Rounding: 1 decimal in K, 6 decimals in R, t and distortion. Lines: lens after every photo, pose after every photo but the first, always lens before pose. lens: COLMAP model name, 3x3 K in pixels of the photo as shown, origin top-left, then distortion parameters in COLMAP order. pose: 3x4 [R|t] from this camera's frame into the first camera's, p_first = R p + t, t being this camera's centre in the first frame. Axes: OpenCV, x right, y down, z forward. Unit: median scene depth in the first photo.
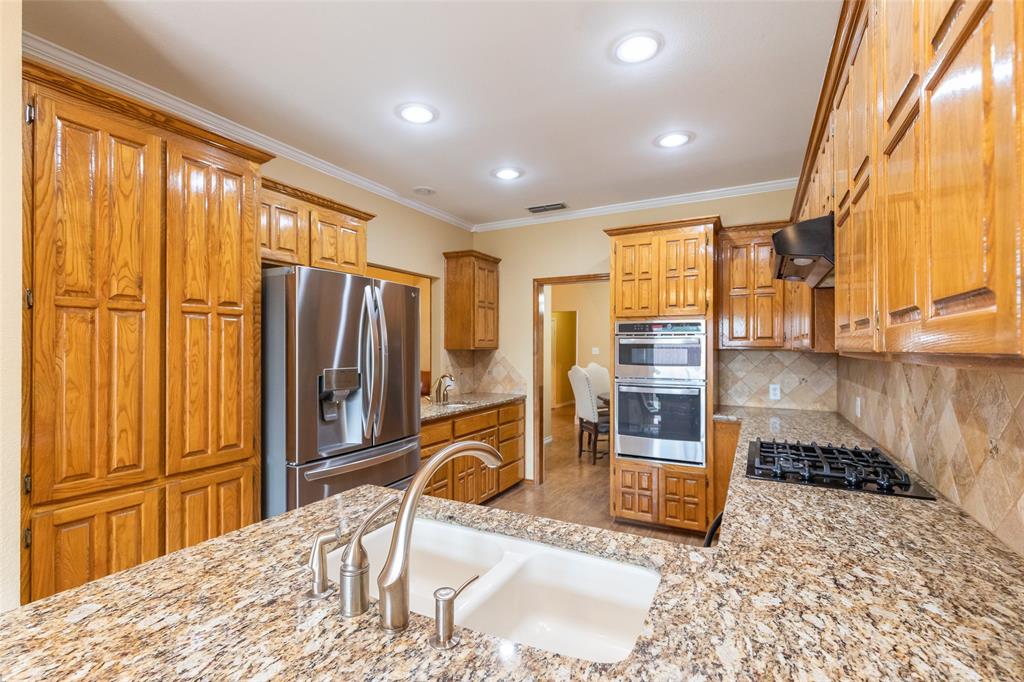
lens RADIAL K [[467.2, 0, 513.5], [0, 467.2, 343.7], [0, 0, 1]] dist [-0.004415, -0.001920]
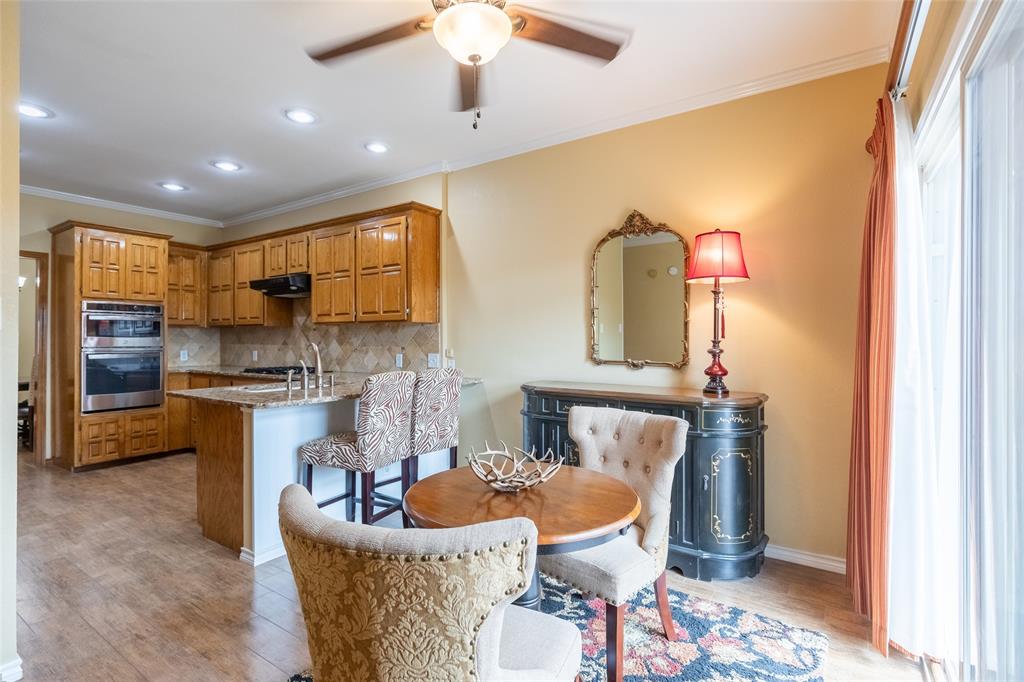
lens RADIAL K [[476.7, 0, 514.2], [0, 476.7, 338.7], [0, 0, 1]] dist [0.000388, 0.000049]
pose [[0.113596, -0.005551, 0.993512, -0.873432], [-0.003675, 0.999975, 0.006007, 0.037649], [-0.993520, -0.004334, 0.113572, -0.234236]]
